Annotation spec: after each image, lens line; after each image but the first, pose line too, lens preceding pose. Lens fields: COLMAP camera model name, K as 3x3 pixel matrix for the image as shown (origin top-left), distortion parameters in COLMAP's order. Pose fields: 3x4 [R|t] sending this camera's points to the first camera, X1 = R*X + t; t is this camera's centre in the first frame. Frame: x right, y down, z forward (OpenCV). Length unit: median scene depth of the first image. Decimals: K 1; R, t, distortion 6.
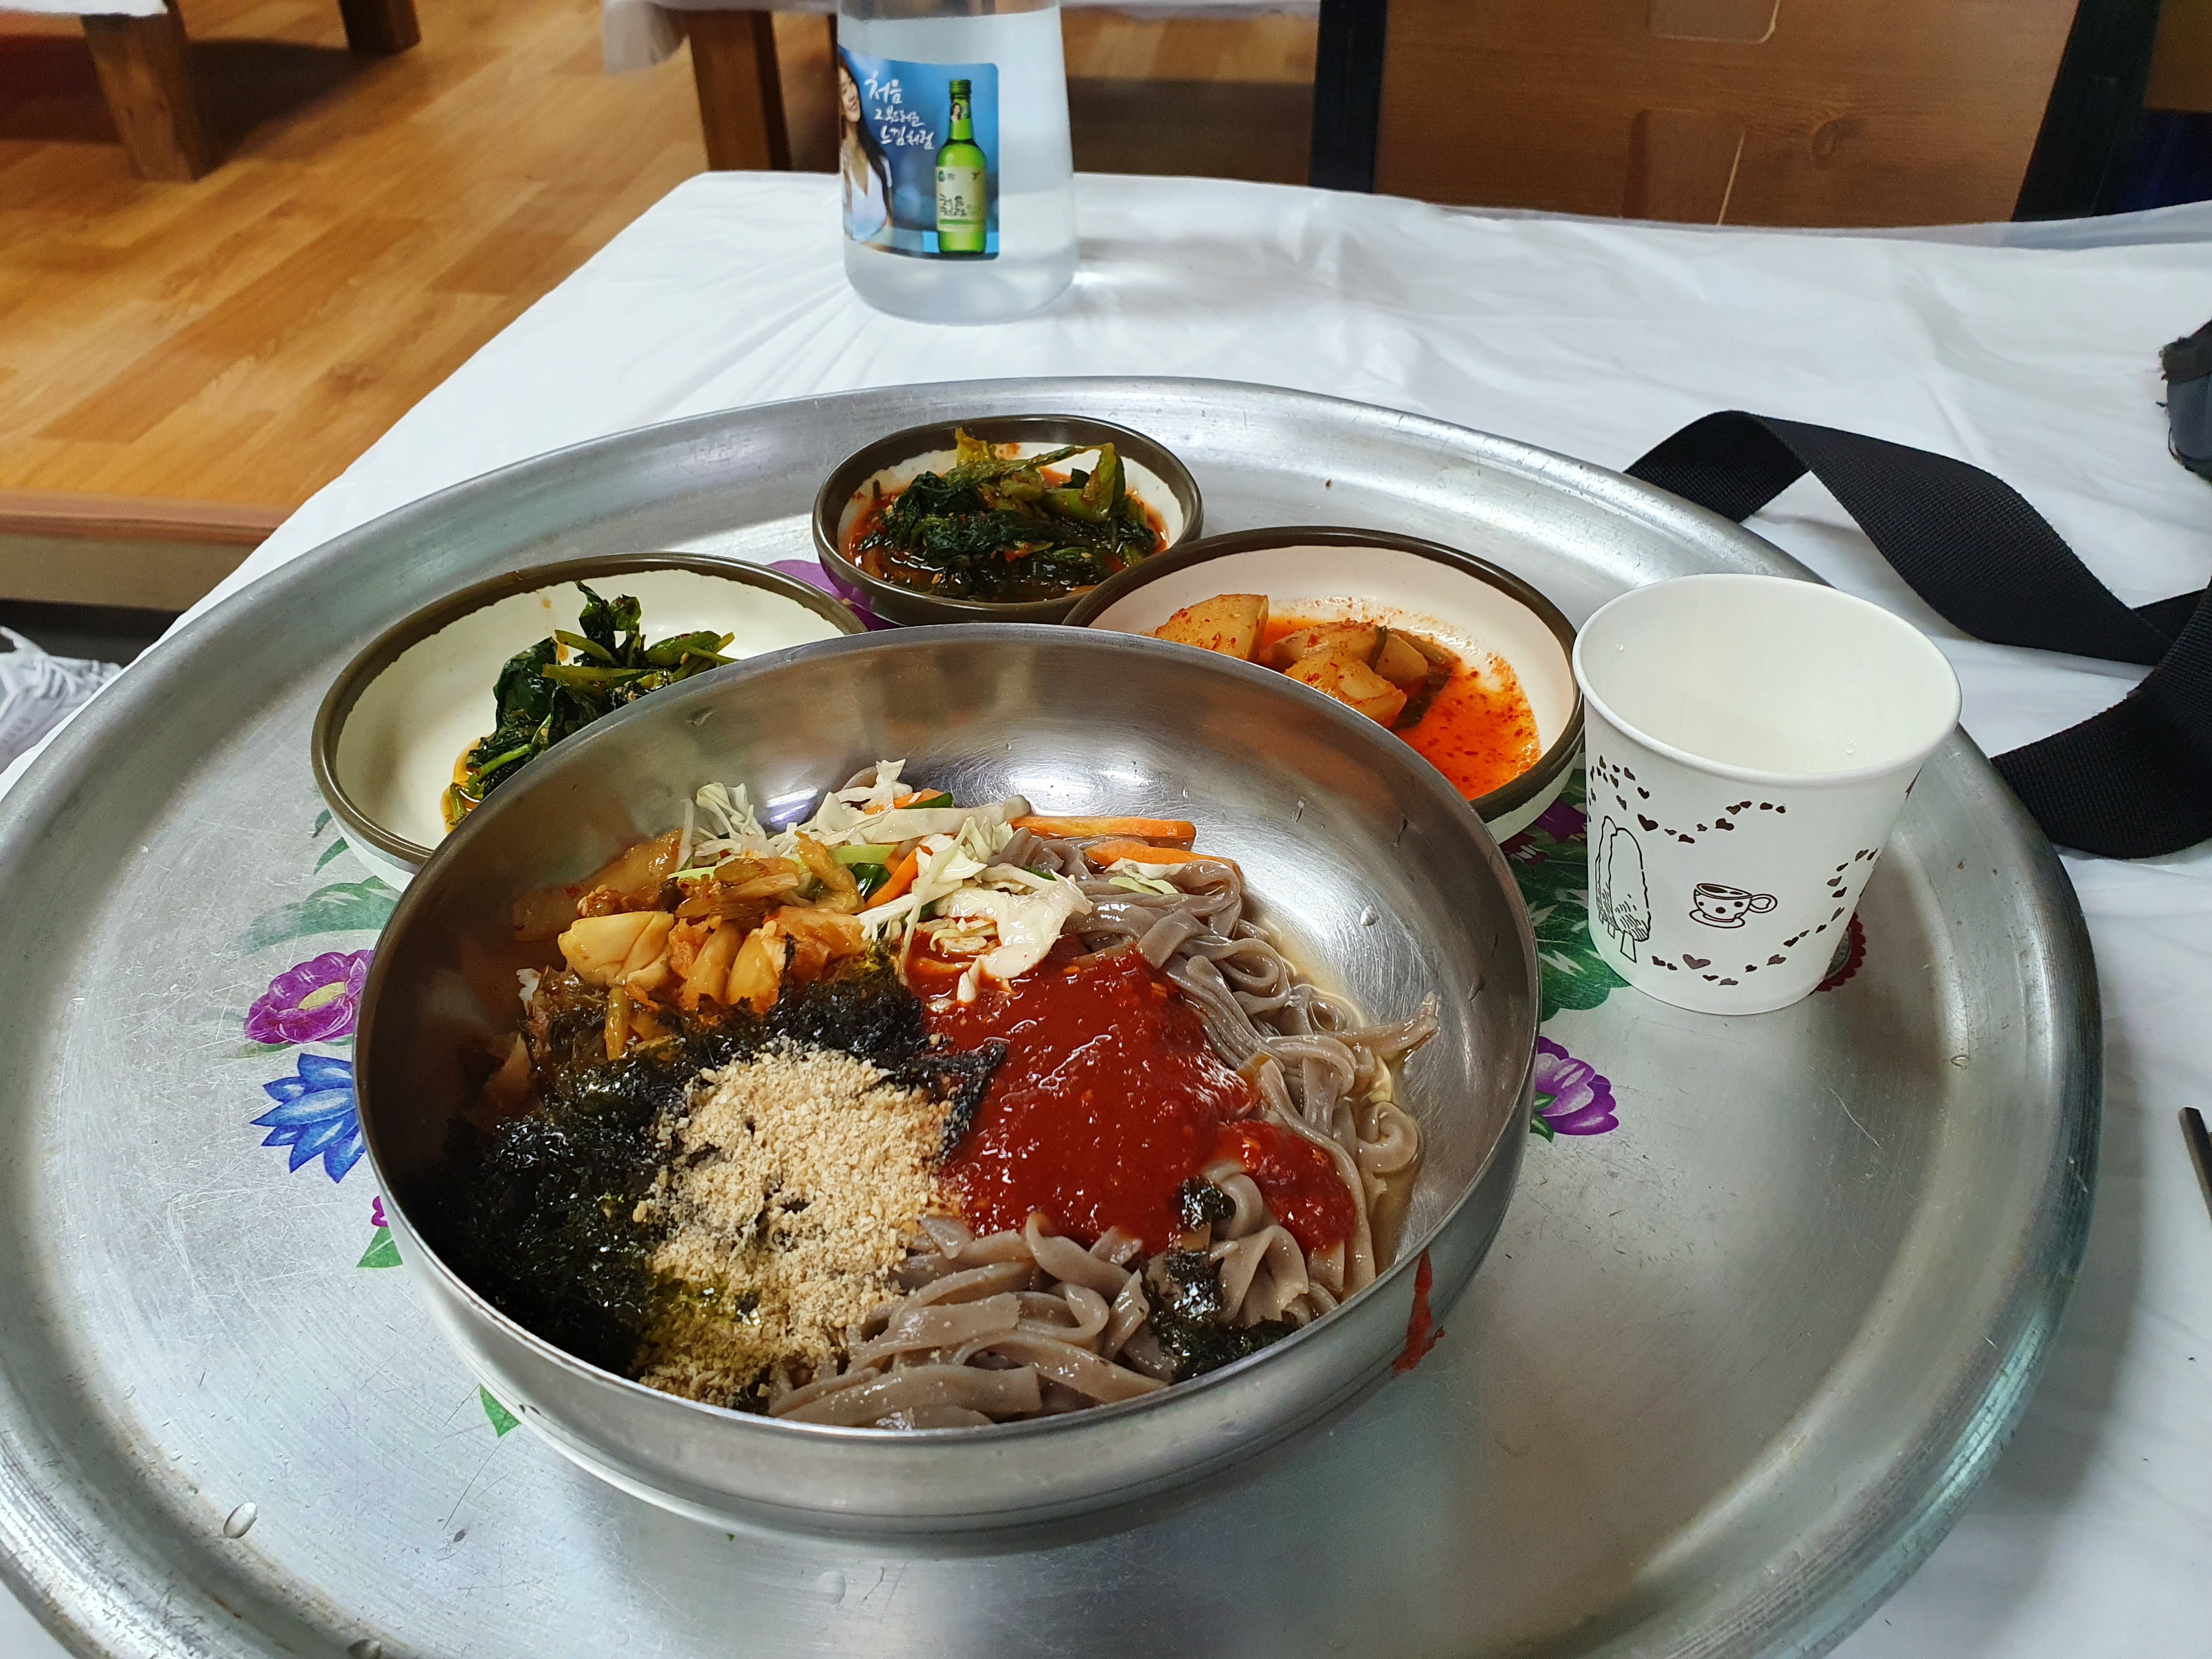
lens RADIAL K [[1706.8, 0, 1102.7], [0, 1706.8, 823.9], [0, 0, 1]] dist [0.008676, 0.001466]
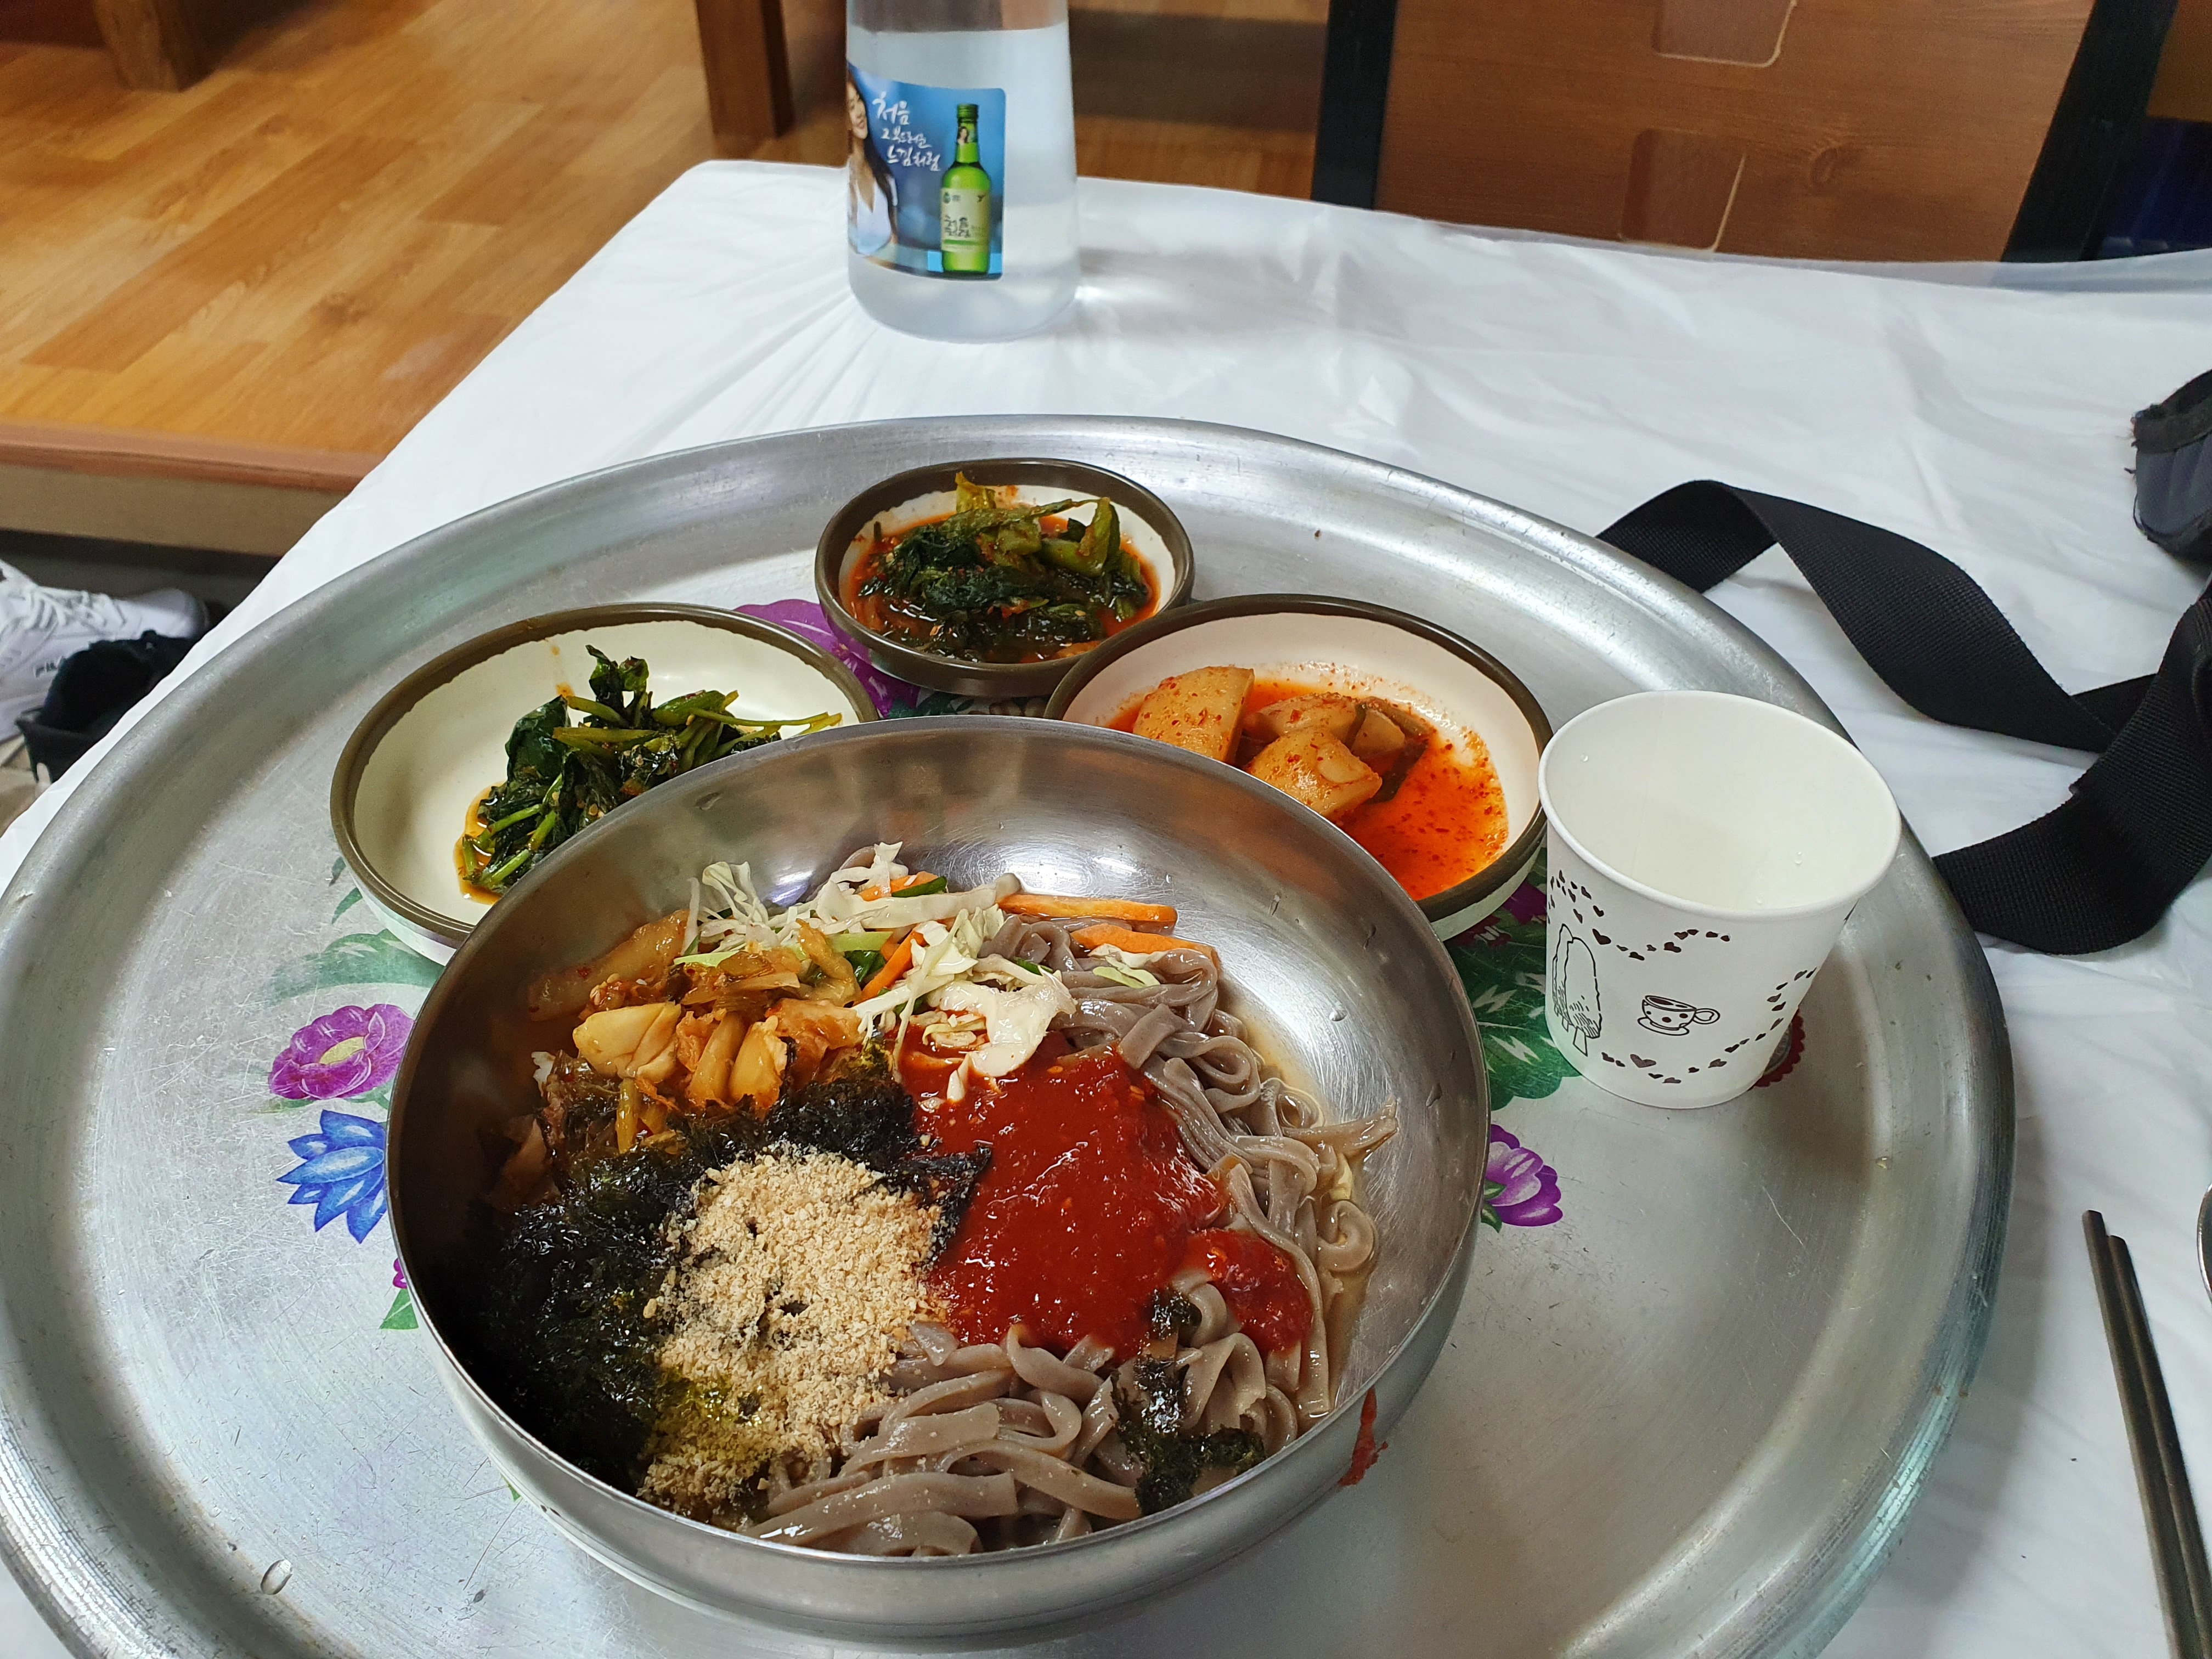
lens RADIAL K [[1706.8, 0, 1108.6], [0, 1706.8, 835.8], [0, 0, 1]] dist [0.008676, 0.001466]
pose [[0.999540, 0.027556, 0.012674, -0.002151], [-0.028203, 0.998141, 0.054028, -0.099326], [-0.011161, -0.054361, 0.998459, -0.046967]]
